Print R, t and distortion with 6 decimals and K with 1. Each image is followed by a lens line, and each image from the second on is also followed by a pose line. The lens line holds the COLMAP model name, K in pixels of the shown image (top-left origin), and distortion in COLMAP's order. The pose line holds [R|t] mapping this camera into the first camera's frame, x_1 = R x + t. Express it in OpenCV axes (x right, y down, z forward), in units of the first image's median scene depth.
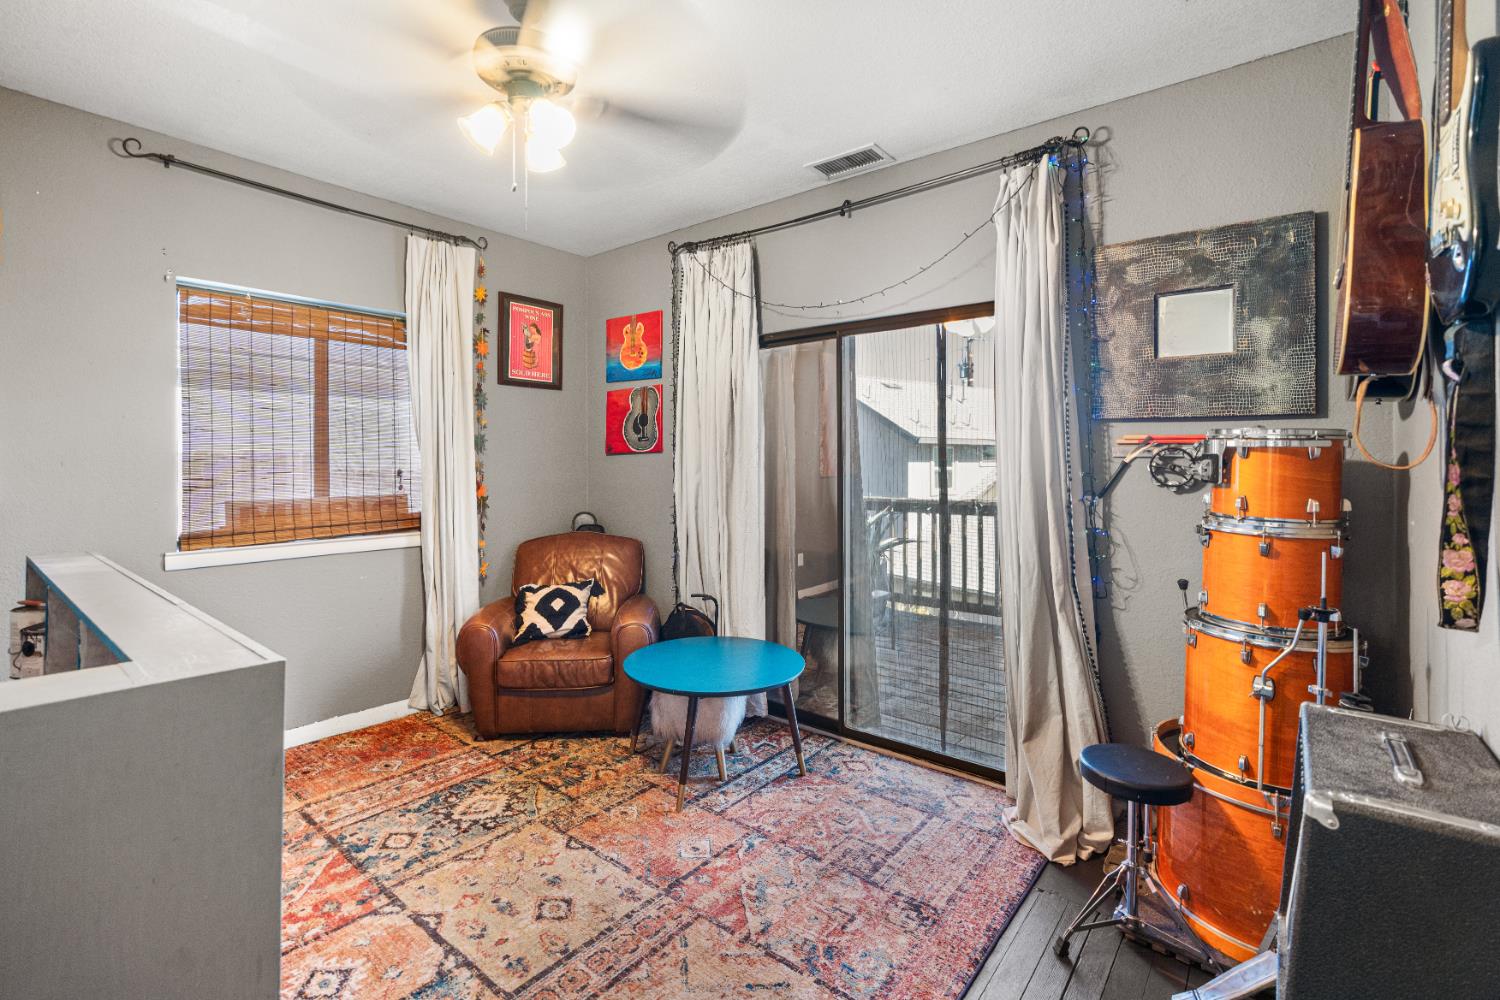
lens RADIAL K [[669.4, 0, 748.0], [0, 669.4, 452.7], [0, 0, 1]] dist [-0.005851, -0.000095]
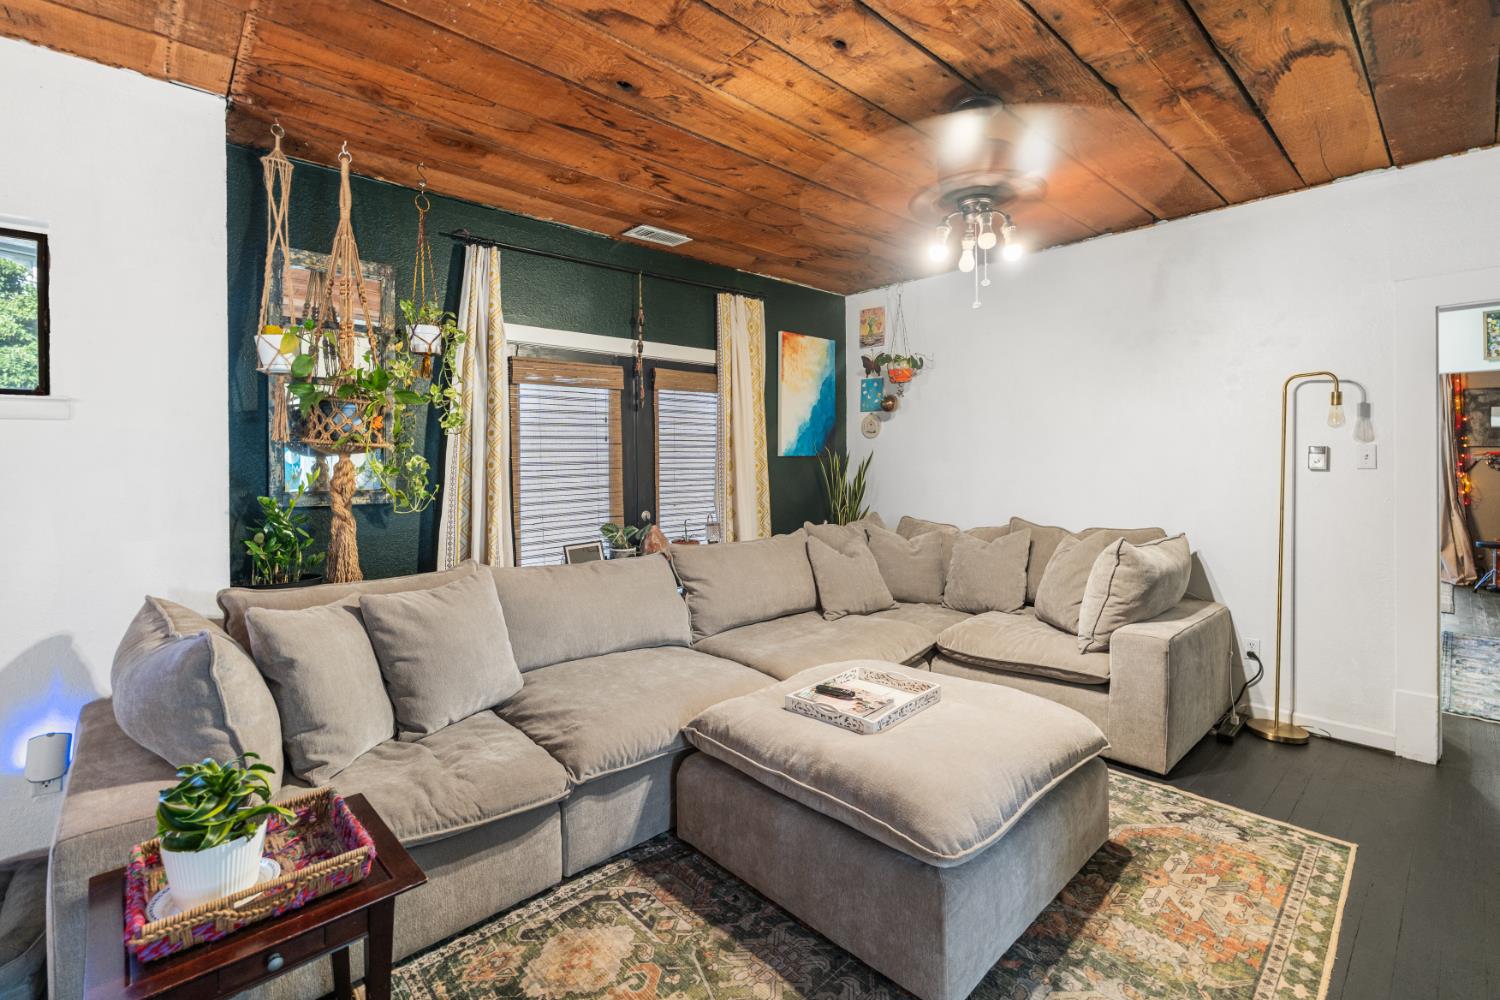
lens RADIAL K [[669.4, 0, 746.5], [0, 669.4, 464.6], [0, 0, 1]] dist [-0.005851, -0.000095]
pose [[0.988666, -0.007885, -0.149926, -2.502196], [0.009828, 0.999877, 0.012223, -0.041527], [0.149811, -0.013558, 0.988622, -2.741420]]
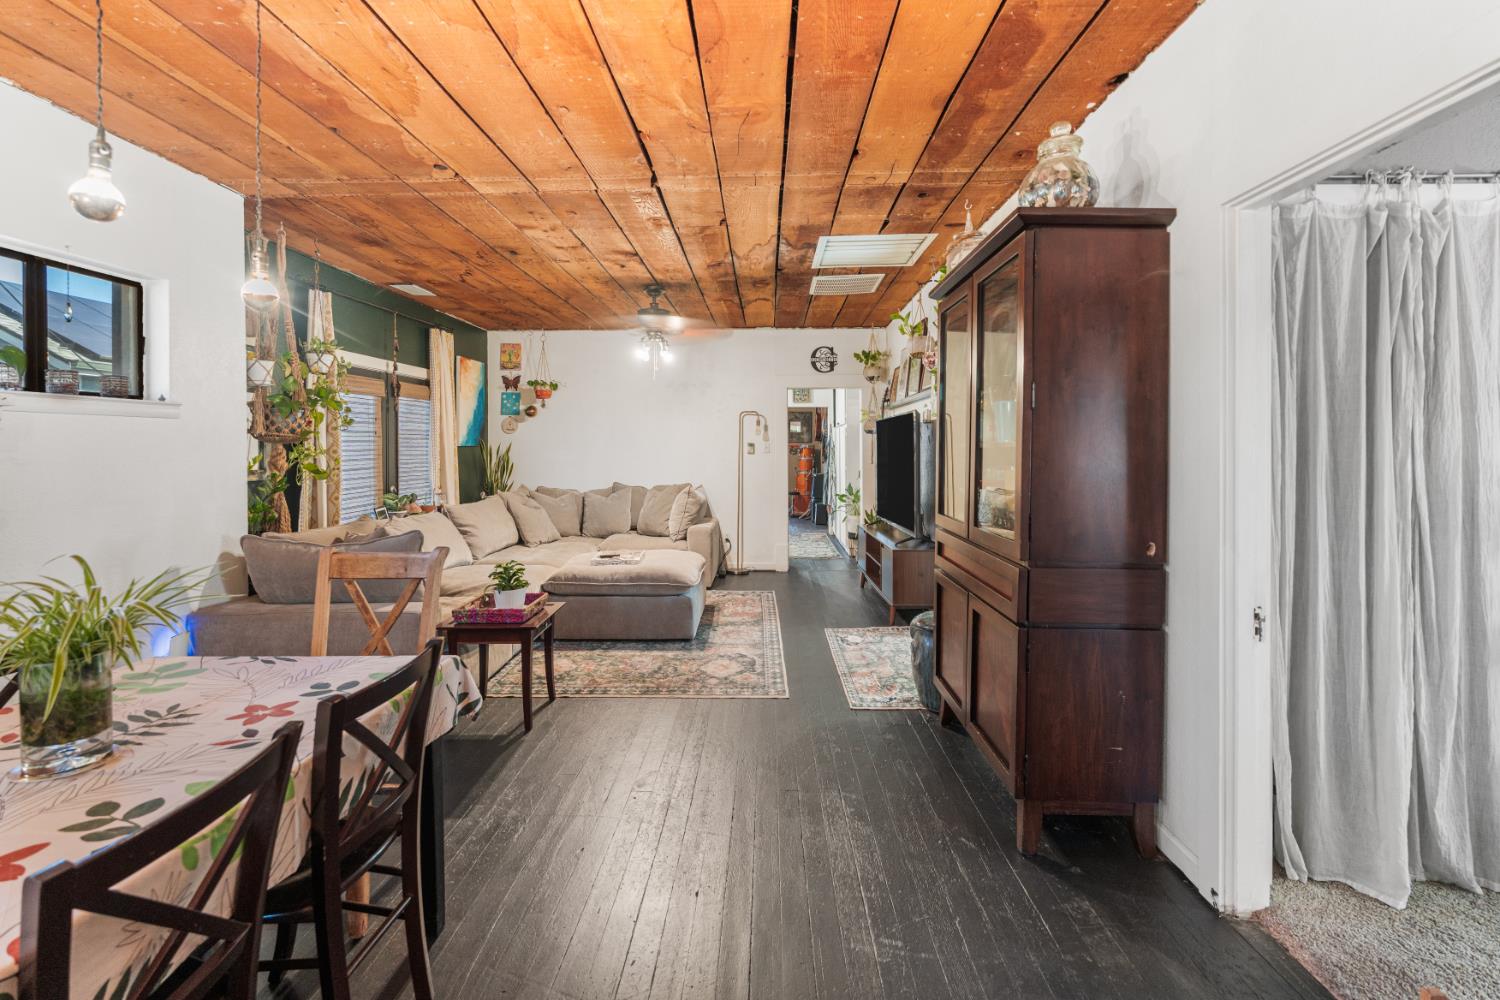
lens RADIAL K [[669.4, 0, 741.7], [0, 669.4, 448.7], [0, 0, 1]] dist [-0.005851, -0.000095]
pose [[0.802909, -0.006303, 0.596068, -3.522872], [0.002616, 0.999972, 0.007050, -0.047844], [-0.596096, -0.004101, 0.802903, -3.776982]]
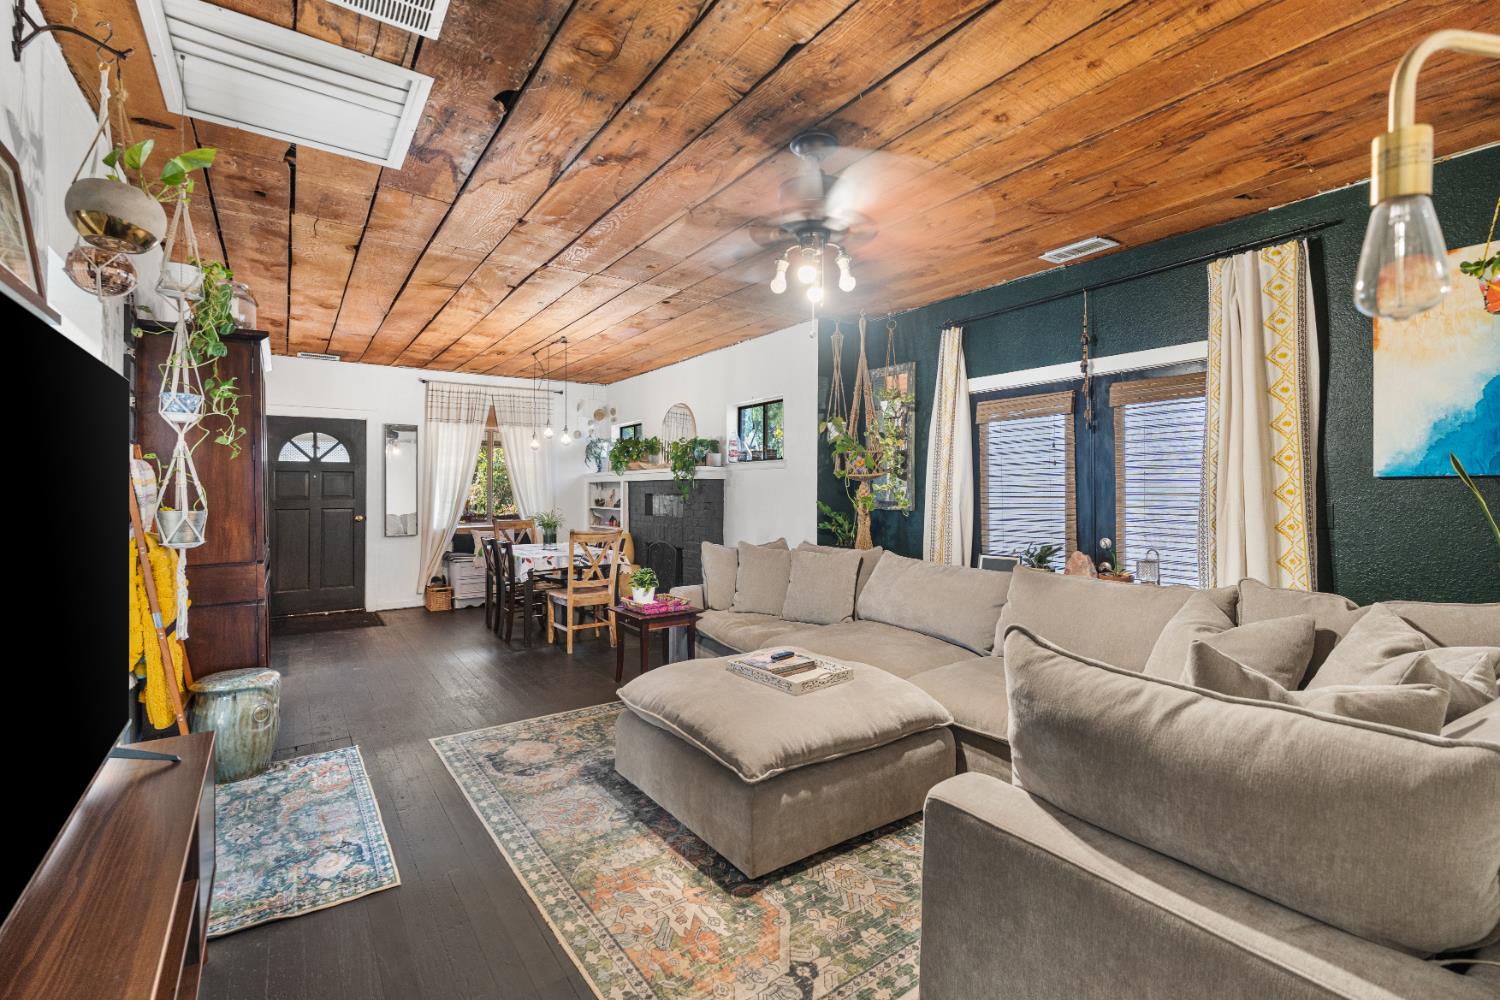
lens RADIAL K [[669.4, 0, 751.7], [0, 669.4, 485.0], [0, 0, 1]] dist [-0.005851, -0.000095]
pose [[-0.276669, -0.006255, -0.960945, -1.133099], [0.004274, 0.999961, -0.007739, -0.020843], [0.960956, -0.006248, -0.276631, -1.345428]]
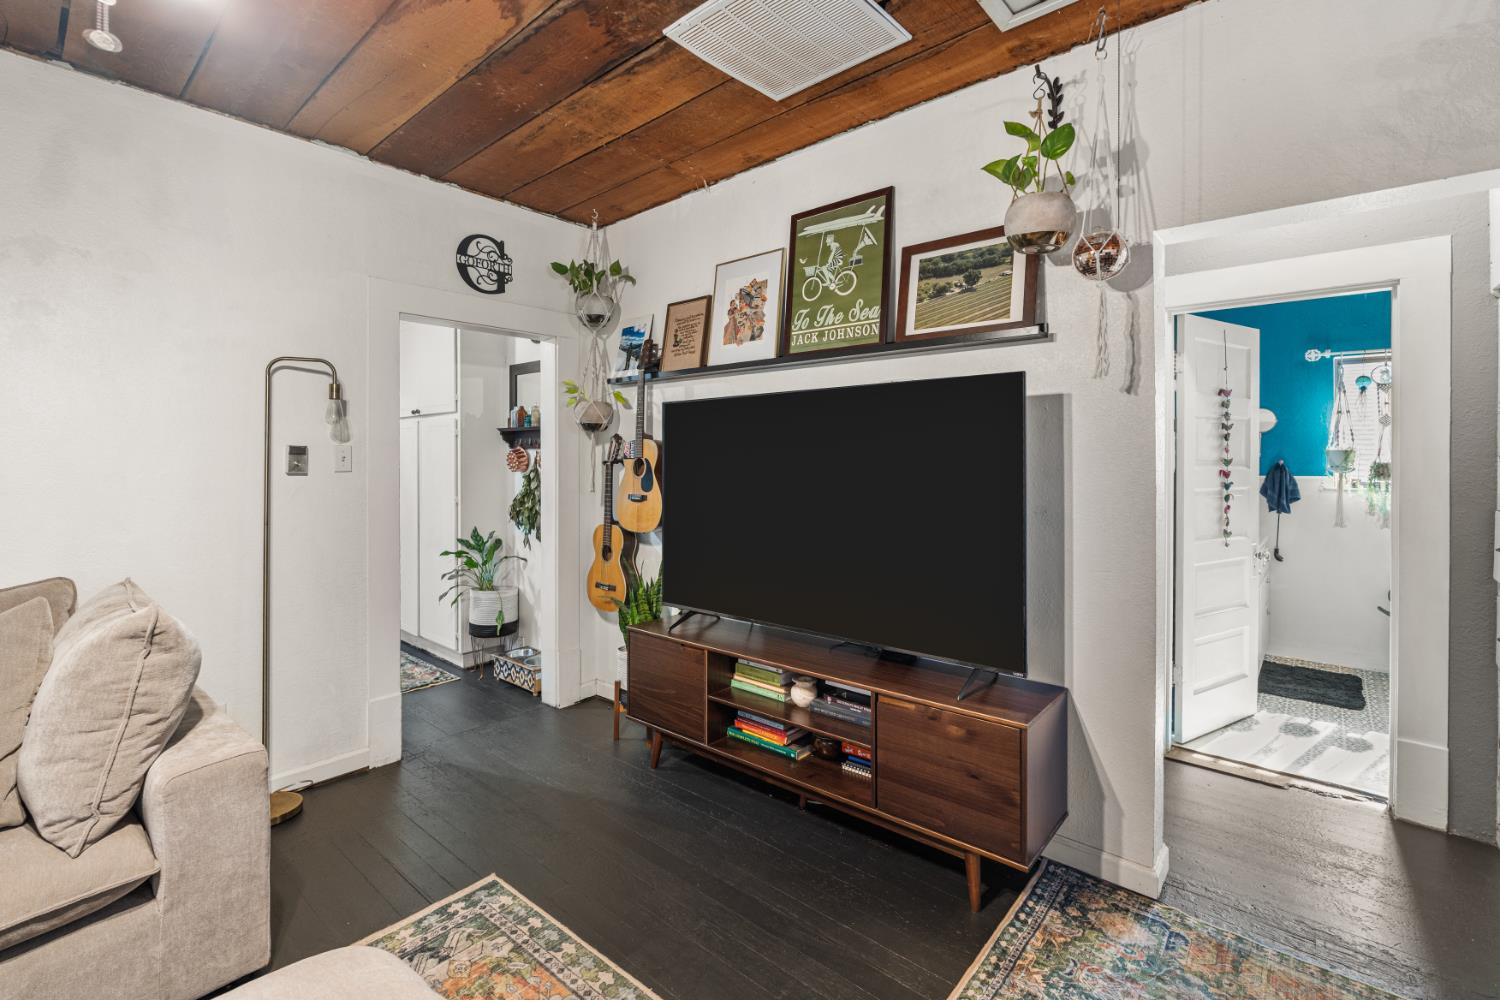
lens RADIAL K [[669.4, 0, 749.8], [0, 669.4, 461.2], [0, 0, 1]] dist [-0.005851, -0.000095]
pose [[0.042004, -0.008988, 0.999077, -2.676798], [-0.007146, 0.999931, 0.009296, -0.041150], [-0.999092, -0.007530, 0.041937, -1.980998]]
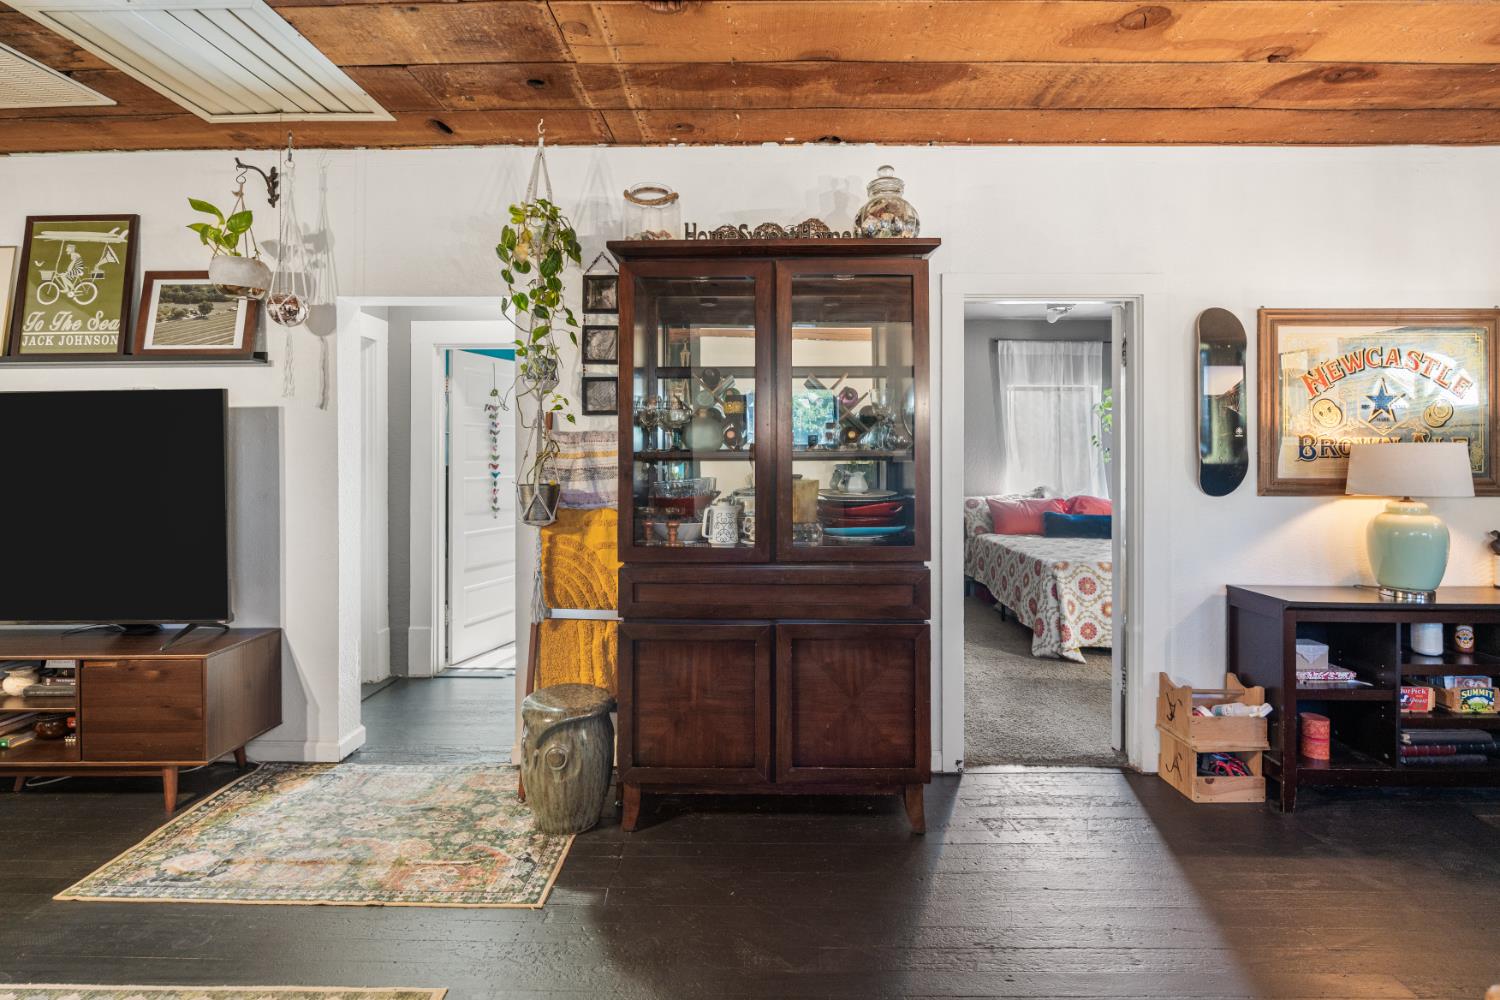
lens RADIAL K [[669.4, 0, 754.1], [0, 669.4, 455.8], [0, 0, 1]] dist [-0.005851, -0.000095]
pose [[-0.611635, -0.000767, 0.791140, -3.283433], [-0.002782, 0.999995, -0.001181, -0.039778], [-0.791135, -0.002923, -0.611635, -2.344709]]
